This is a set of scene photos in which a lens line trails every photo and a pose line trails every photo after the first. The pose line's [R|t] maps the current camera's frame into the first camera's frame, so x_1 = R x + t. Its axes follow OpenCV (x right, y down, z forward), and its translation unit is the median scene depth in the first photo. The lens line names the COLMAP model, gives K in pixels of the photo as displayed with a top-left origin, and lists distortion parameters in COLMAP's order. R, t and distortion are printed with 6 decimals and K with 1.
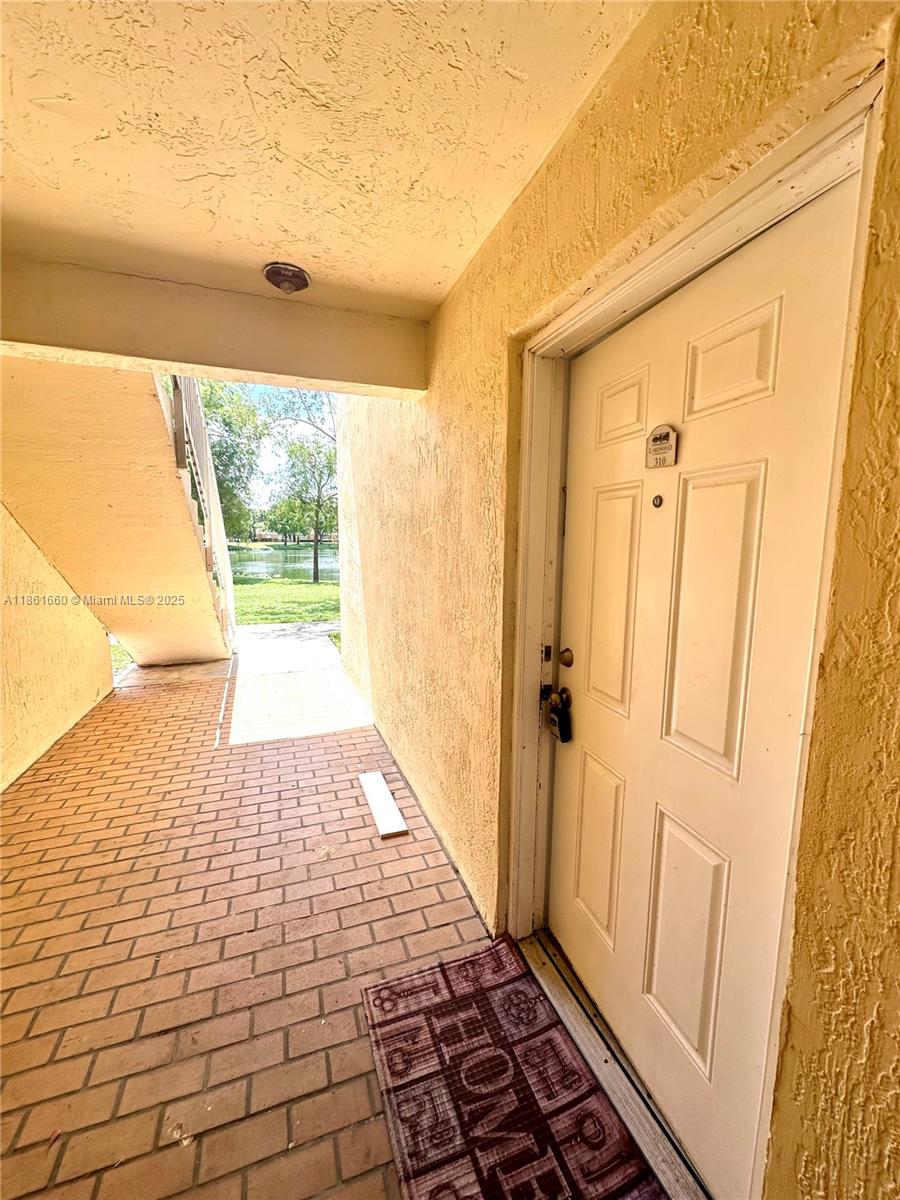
lens RADIAL K [[475.8, 0, 451.6], [0, 475.8, 600.6], [0, 0, 1]] dist [-0.008782, 0.001476]
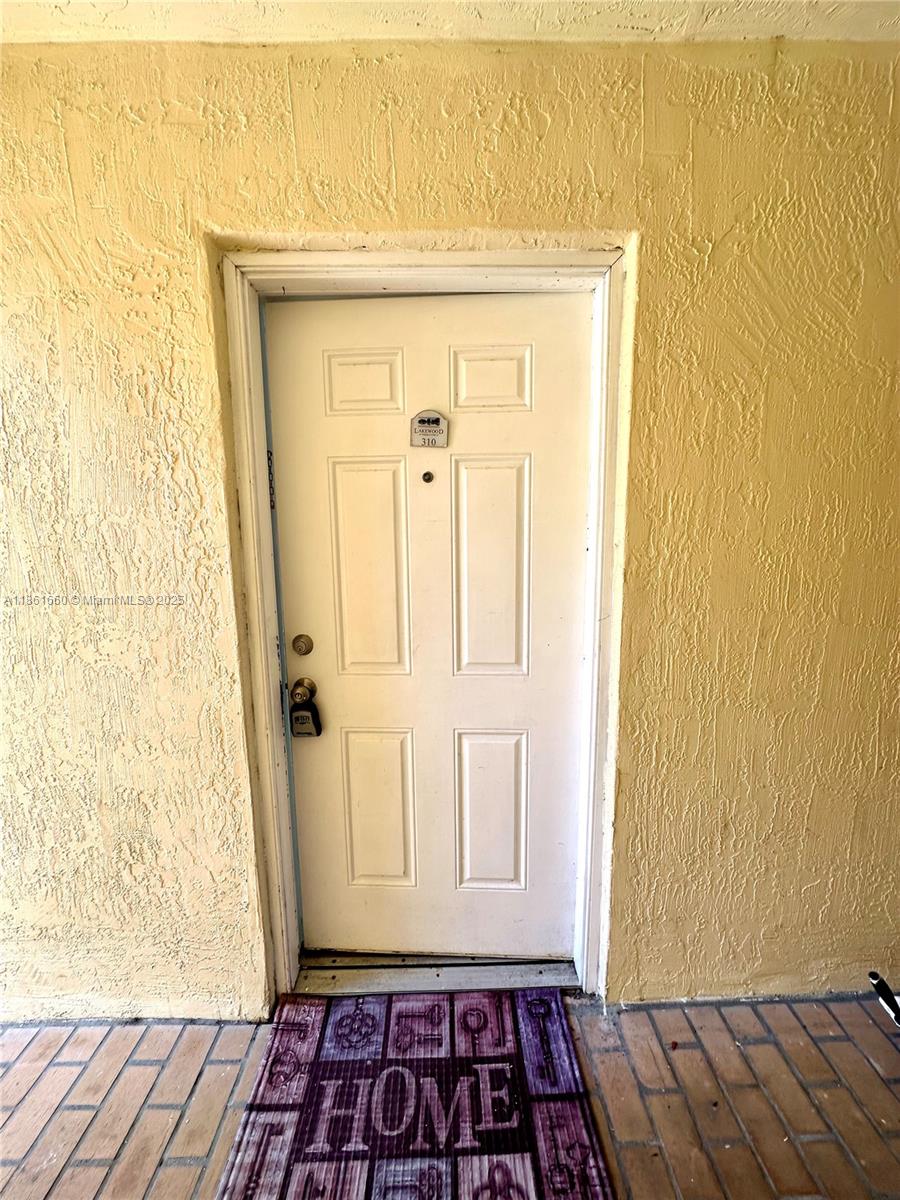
lens RADIAL K [[475.8, 0, 452.0], [0, 475.8, 598.9], [0, 0, 1]] dist [-0.008782, 0.001476]
pose [[0.333715, -0.154487, 0.929929, -0.584905], [0.135587, 0.984089, 0.114827, -0.037113], [-0.932872, 0.087767, 0.349351, 0.500855]]
